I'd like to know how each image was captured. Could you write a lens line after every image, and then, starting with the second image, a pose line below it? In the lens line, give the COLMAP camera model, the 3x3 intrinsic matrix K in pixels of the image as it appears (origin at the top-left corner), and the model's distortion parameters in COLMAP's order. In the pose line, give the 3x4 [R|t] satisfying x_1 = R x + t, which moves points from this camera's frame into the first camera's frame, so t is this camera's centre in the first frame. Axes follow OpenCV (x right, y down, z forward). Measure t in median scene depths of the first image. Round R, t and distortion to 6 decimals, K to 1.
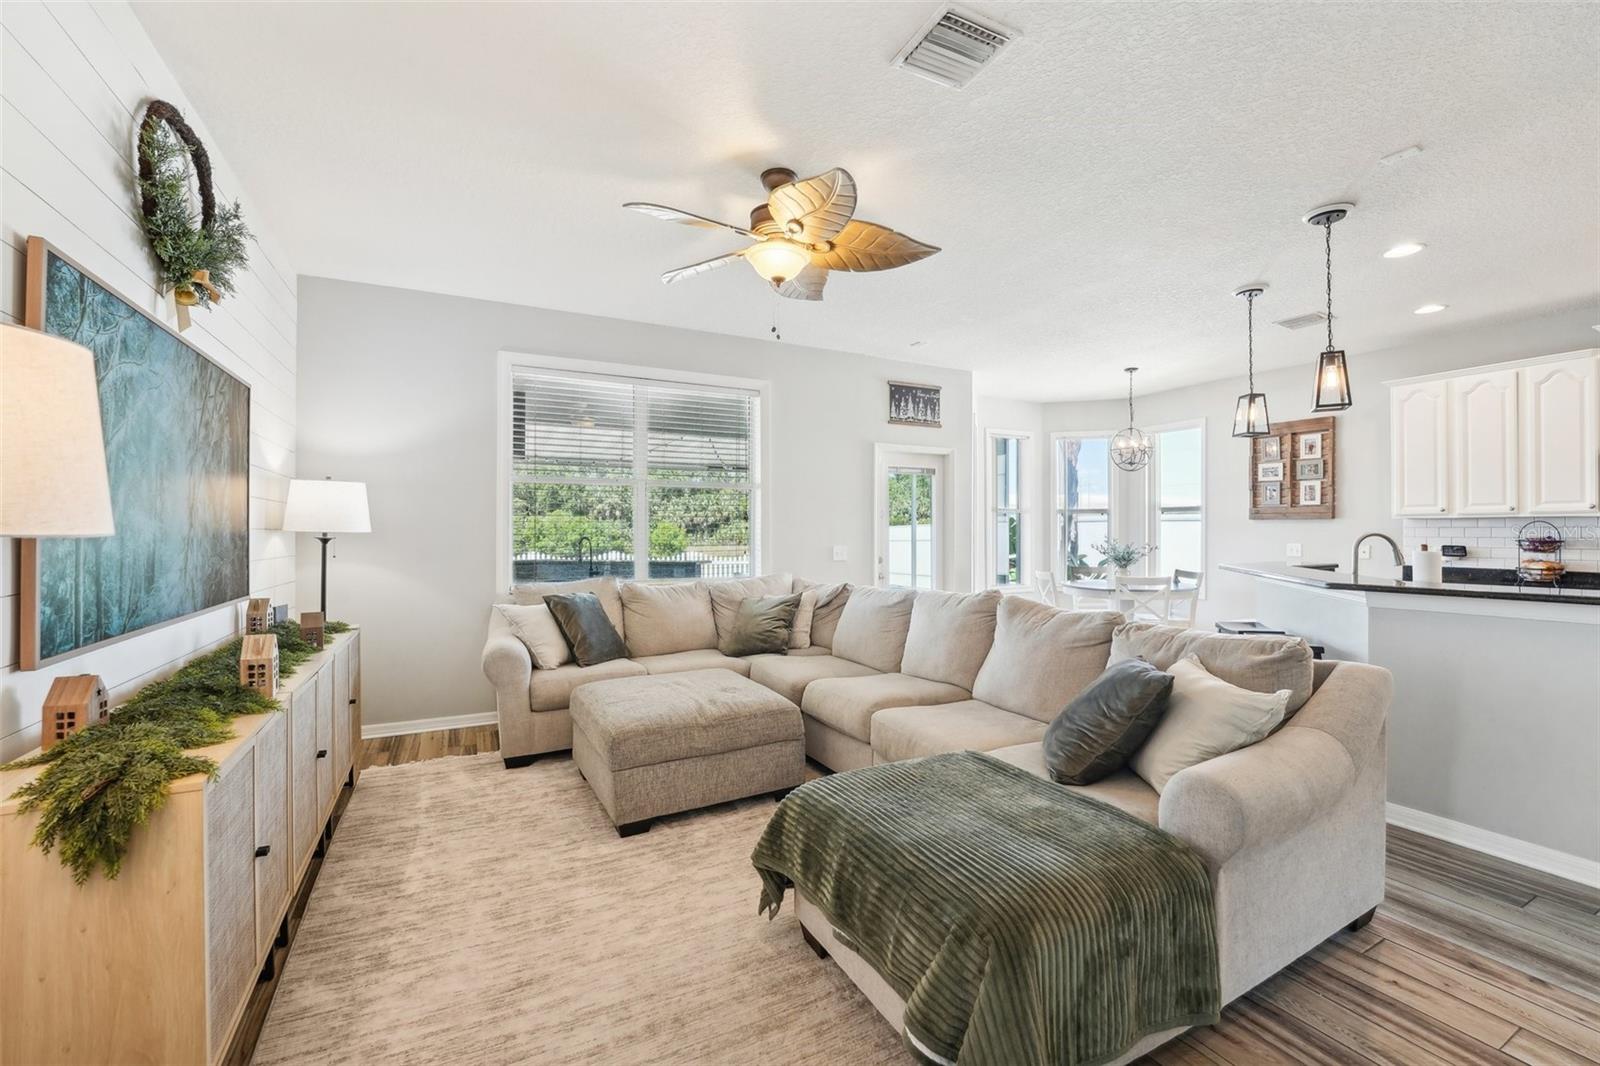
lens RADIAL K [[657.3, 0, 804.7], [0, 657.3, 526.0], [0, 0, 1]] dist [-0.023190, -0.000001]
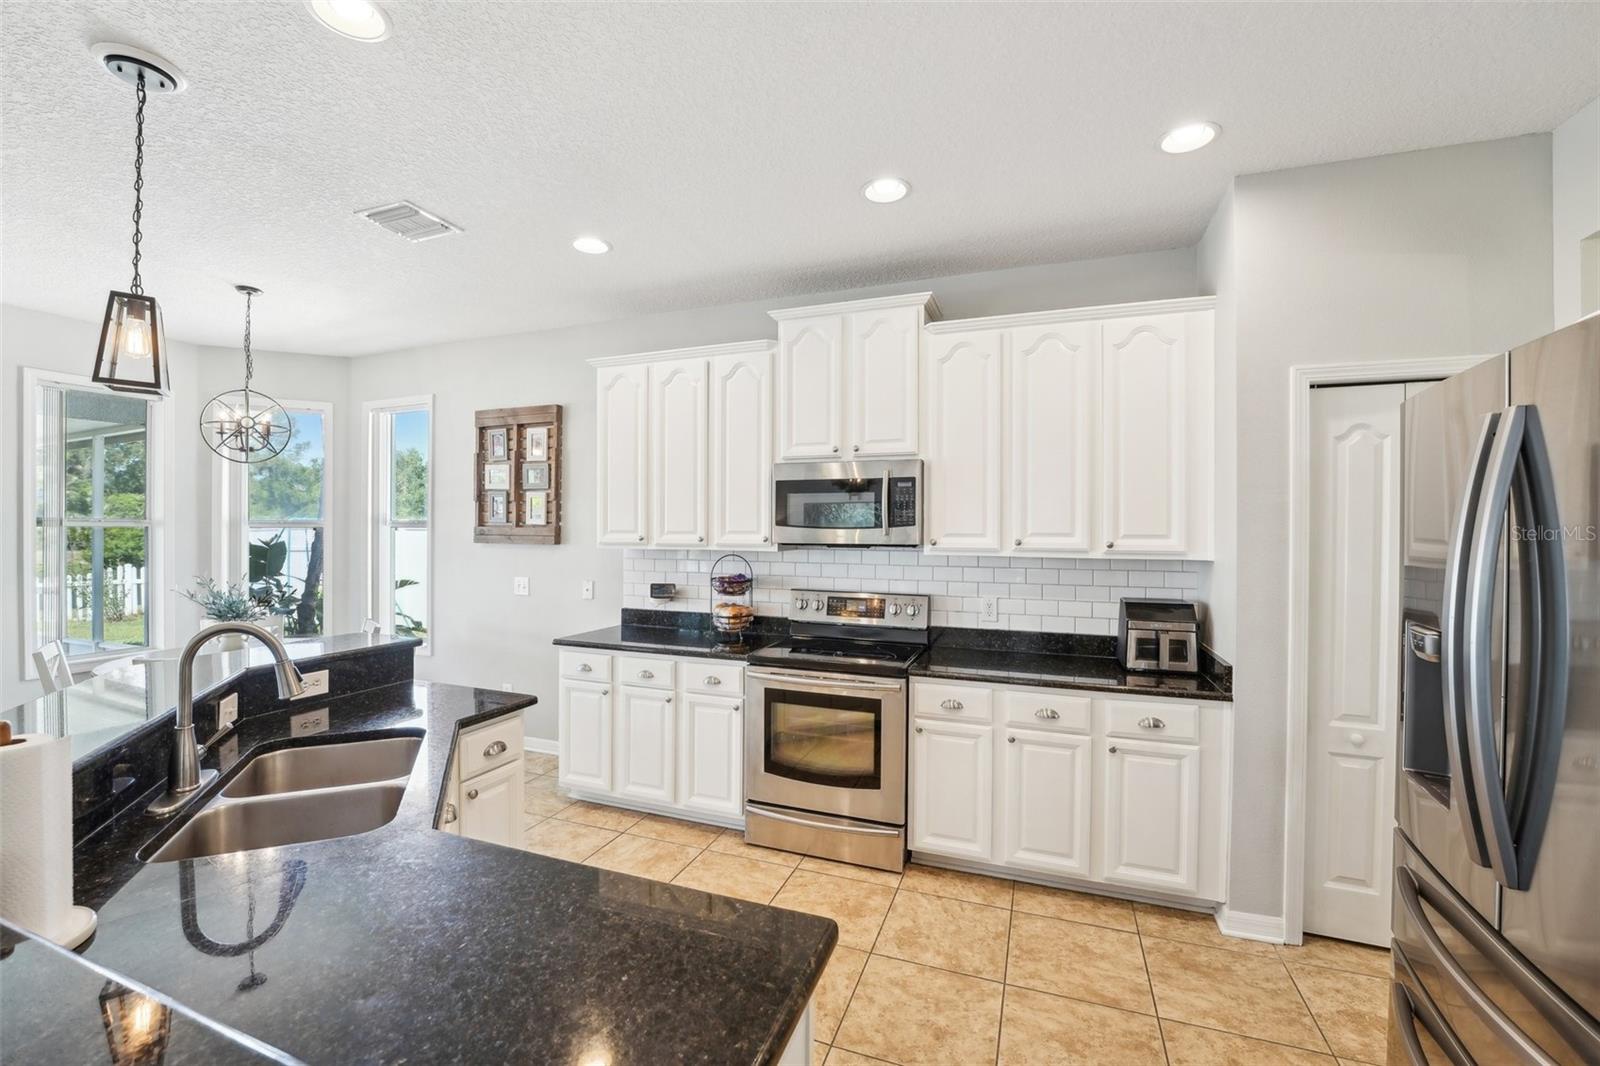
lens RADIAL K [[657.3, 0, 789.0], [0, 657.3, 531.7], [0, 0, 1]] dist [-0.023190, -0.000001]
pose [[0.755134, 0.001297, 0.655569, 0.511070], [-0.009020, 0.999924, 0.008411, -0.033452], [-0.655508, -0.012265, 0.755089, 0.255340]]
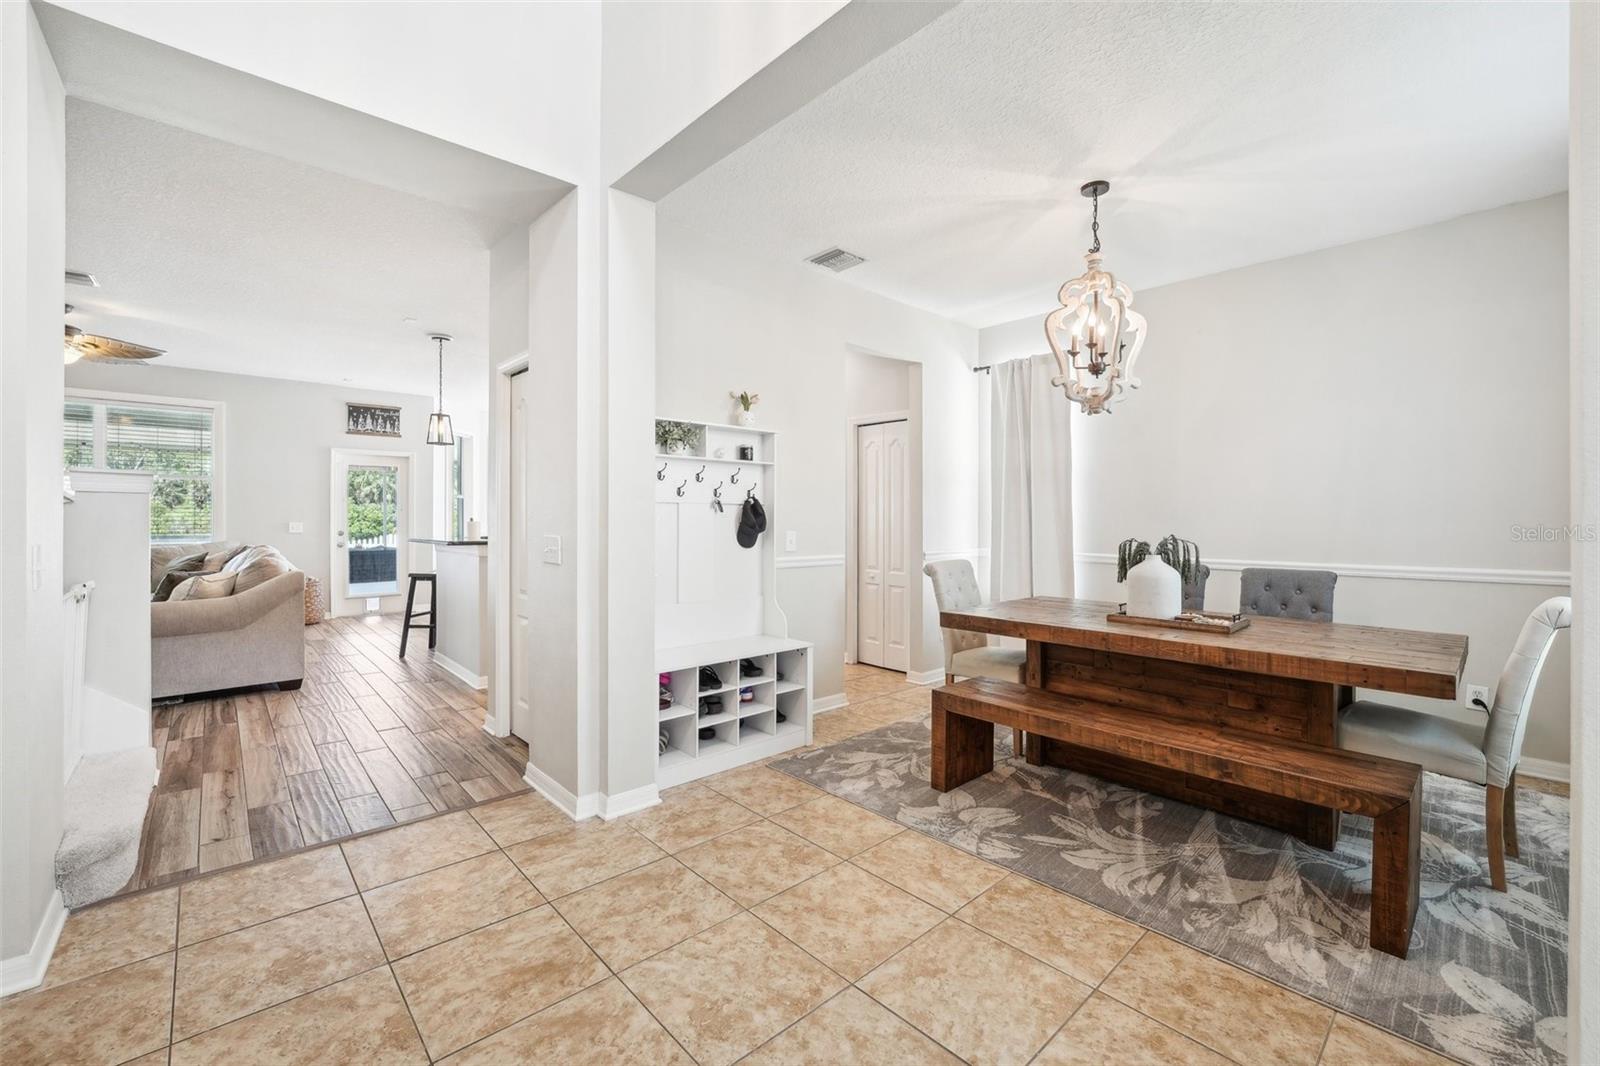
lens RADIAL K [[657.3, 0, 803.3], [0, 657.3, 524.7], [0, 0, 1]] dist [-0.023190, -0.000001]
pose [[0.969084, -0.001549, 0.246726, 0.705289], [-0.003367, 0.999804, 0.019499, 0.004532], [-0.246708, -0.019726, 0.968889, -0.548749]]
